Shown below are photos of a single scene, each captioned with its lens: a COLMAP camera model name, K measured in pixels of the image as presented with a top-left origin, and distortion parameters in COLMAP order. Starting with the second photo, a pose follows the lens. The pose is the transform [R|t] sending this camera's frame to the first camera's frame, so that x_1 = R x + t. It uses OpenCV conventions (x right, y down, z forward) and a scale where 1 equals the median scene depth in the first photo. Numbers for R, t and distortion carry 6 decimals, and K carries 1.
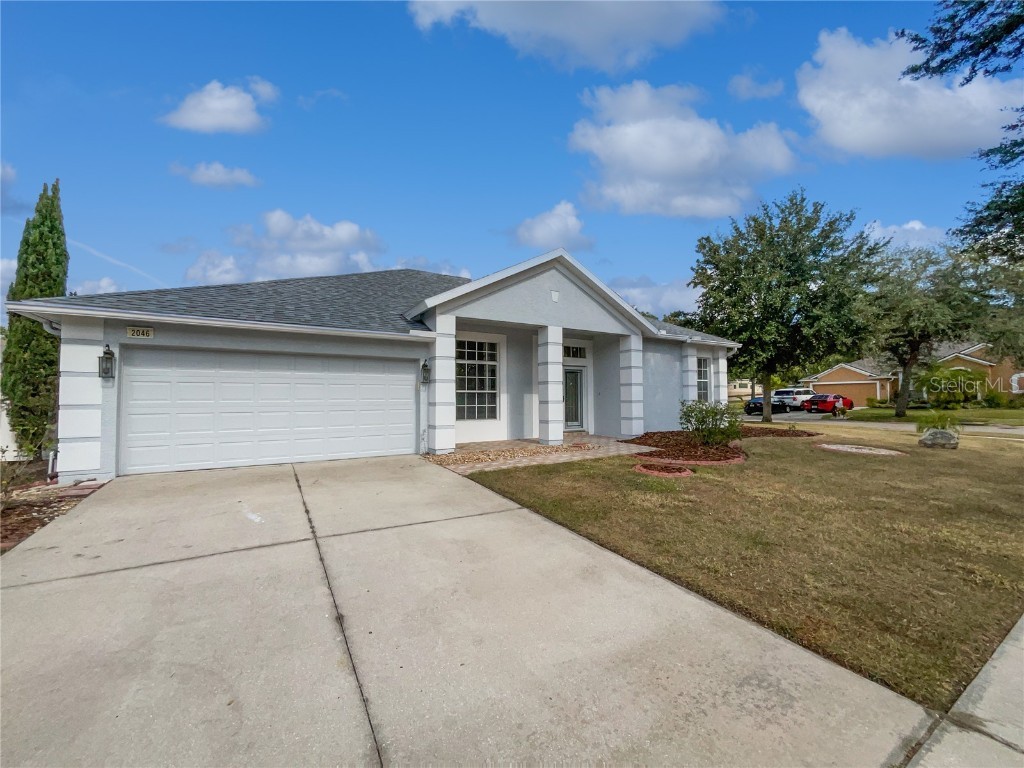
lens RADIAL K [[412.5, 0, 508.4], [0, 412.5, 377.1], [0, 0, 1]] dist [-0.006888, -0.000553]
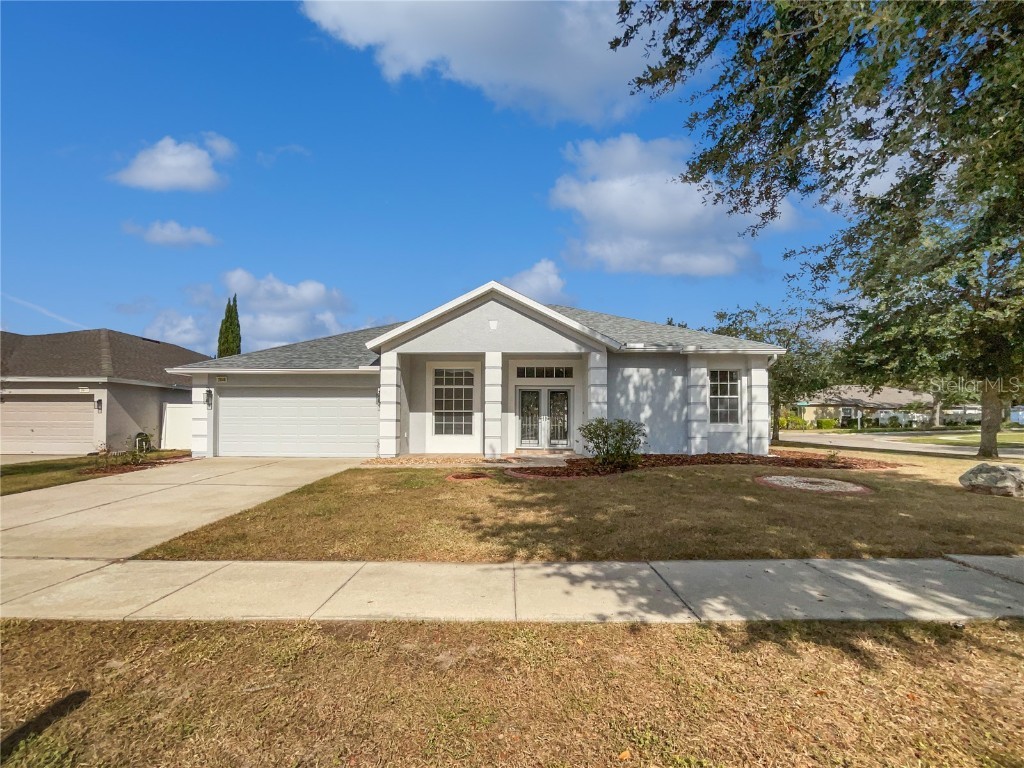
lens RADIAL K [[412.5, 0, 508.7], [0, 412.5, 402.8], [0, 0, 1]] dist [-0.006888, -0.000553]
pose [[0.858230, -0.022316, -0.512780, 0.693330], [0.023571, 0.999714, -0.004058, 0.019765], [0.512724, -0.008604, 0.858510, 0.055534]]
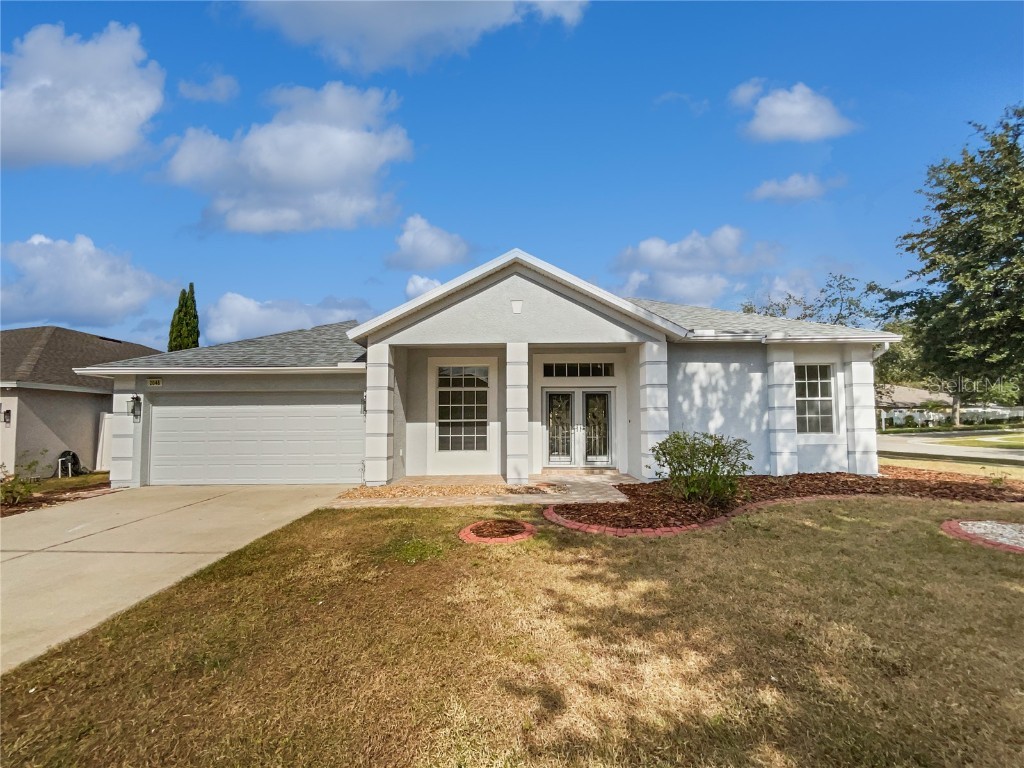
lens RADIAL K [[412.5, 0, 510.3], [0, 412.5, 389.5], [0, 0, 1]] dist [-0.006888, -0.000553]
pose [[0.859812, -0.049902, -0.508167, 0.508004], [0.033198, 0.998571, -0.041889, 0.007690], [0.509531, 0.019147, 0.860239, 0.255567]]
